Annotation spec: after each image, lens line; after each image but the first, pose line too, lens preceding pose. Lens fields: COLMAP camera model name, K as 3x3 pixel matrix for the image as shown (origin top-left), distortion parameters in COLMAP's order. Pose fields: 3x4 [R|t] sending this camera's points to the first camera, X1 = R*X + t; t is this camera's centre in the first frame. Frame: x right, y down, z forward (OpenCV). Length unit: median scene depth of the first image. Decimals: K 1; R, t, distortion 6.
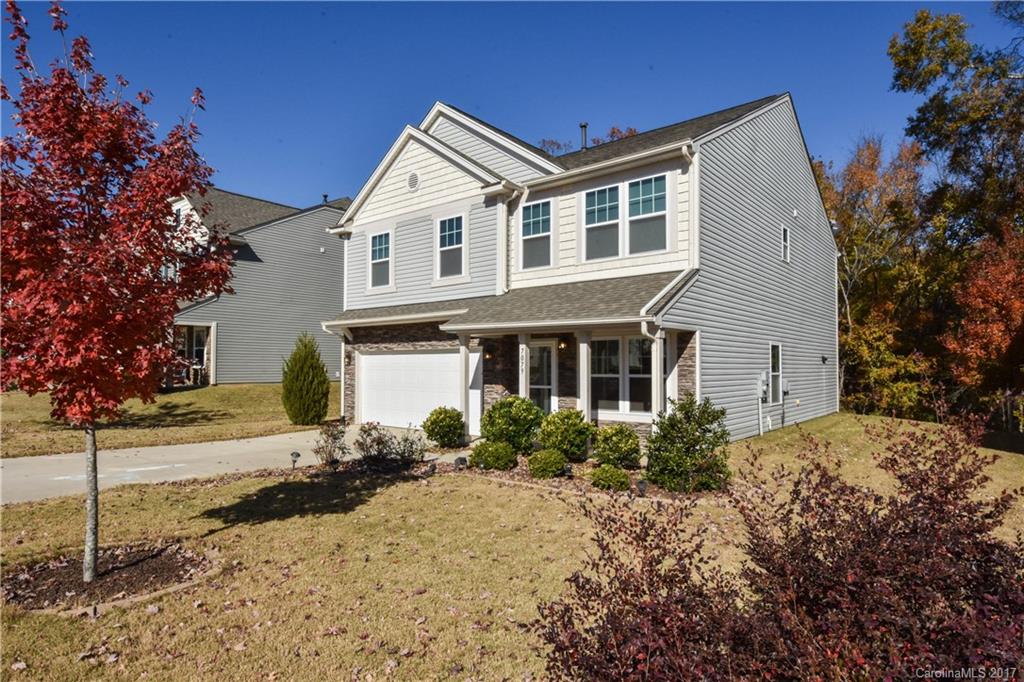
lens RADIAL K [[547.4, 0, 512.0], [0, 547.4, 341.0], [0, 0, 1]] dist [0.013042, 0.000100]
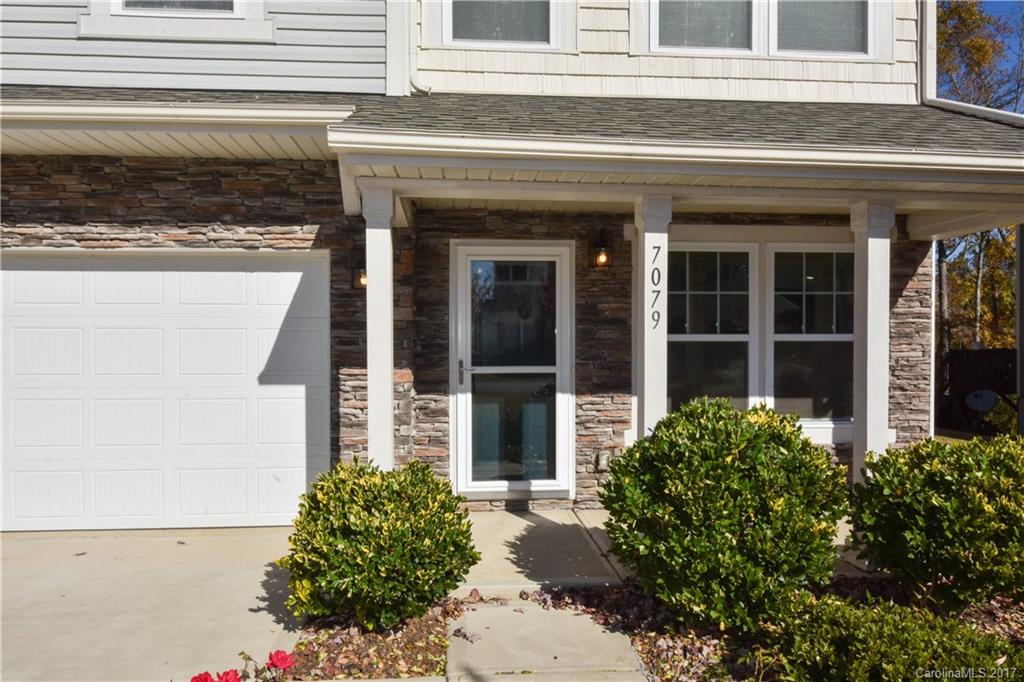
lens RADIAL K [[696.0, 0, 512.0], [0, 696.0, 341.0], [0, 0, 1]] dist [0.003323, 0.000089]
pose [[0.720459, -0.001880, 0.693495, -0.256948], [-0.032101, 0.998834, 0.036056, 0.044242], [-0.692754, -0.048239, 0.719558, 0.622768]]
